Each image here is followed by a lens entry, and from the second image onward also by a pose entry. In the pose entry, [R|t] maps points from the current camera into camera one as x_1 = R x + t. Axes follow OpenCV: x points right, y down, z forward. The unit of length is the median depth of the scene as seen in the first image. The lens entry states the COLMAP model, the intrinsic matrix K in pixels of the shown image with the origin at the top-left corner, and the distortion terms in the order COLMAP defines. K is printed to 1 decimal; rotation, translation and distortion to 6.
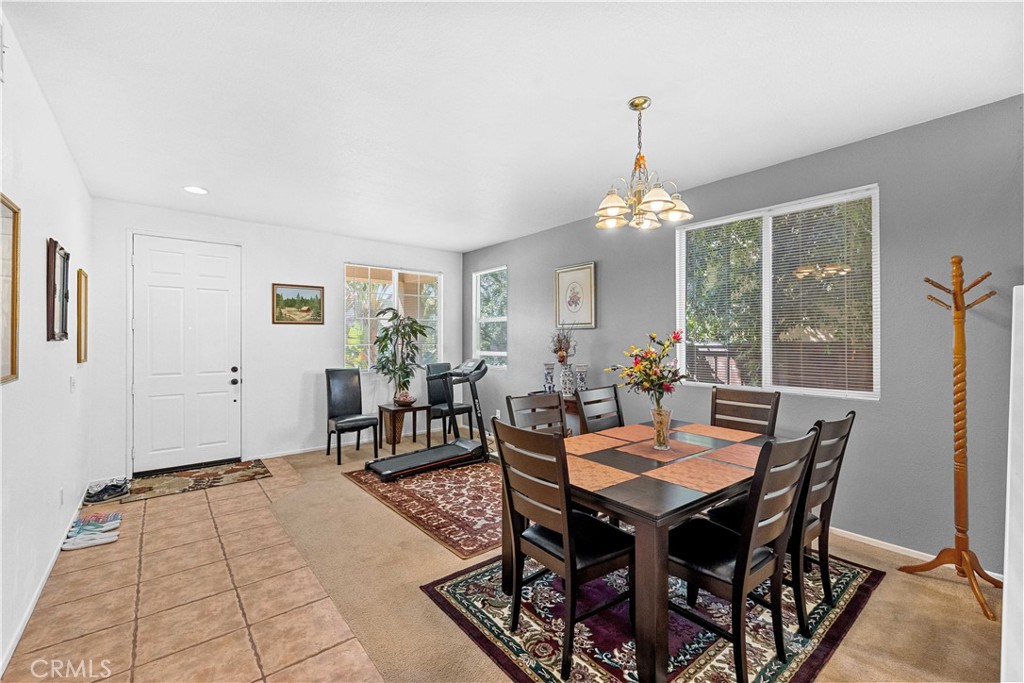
lens RADIAL K [[432.6, 0, 512.0], [0, 432.6, 341.5], [0, 0, 1]] dist [-0.000049, -0.000381]
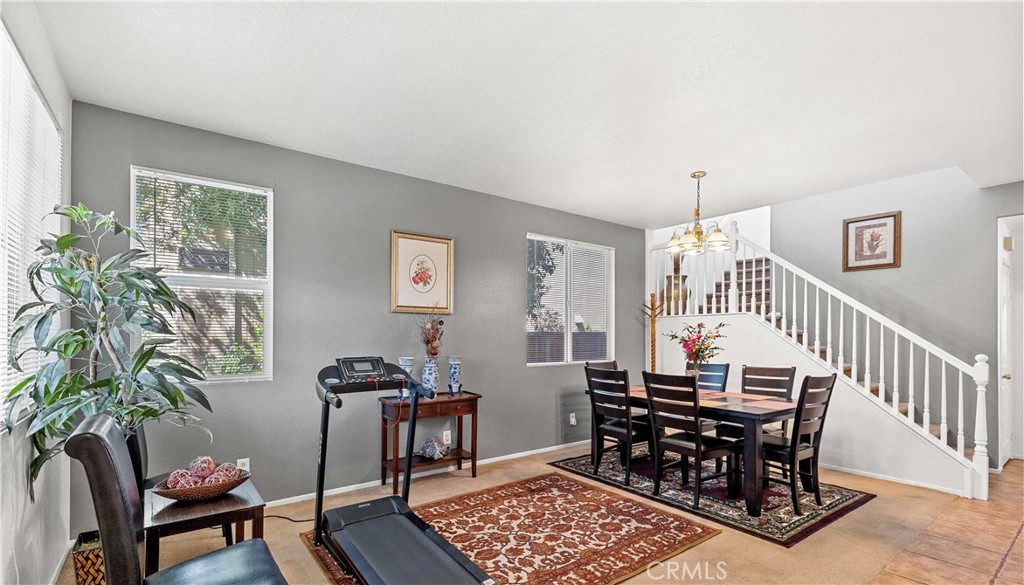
lens RADIAL K [[449.0, 0, 495.4], [0, 449.0, 336.8], [0, 0, 1]] dist [0.001722, 0.000248]
pose [[0.060402, -0.005063, 0.998161, -0.903079], [-0.001701, 0.999985, 0.005175, 0.012595], [-0.998173, -0.002011, 0.060392, 1.077571]]
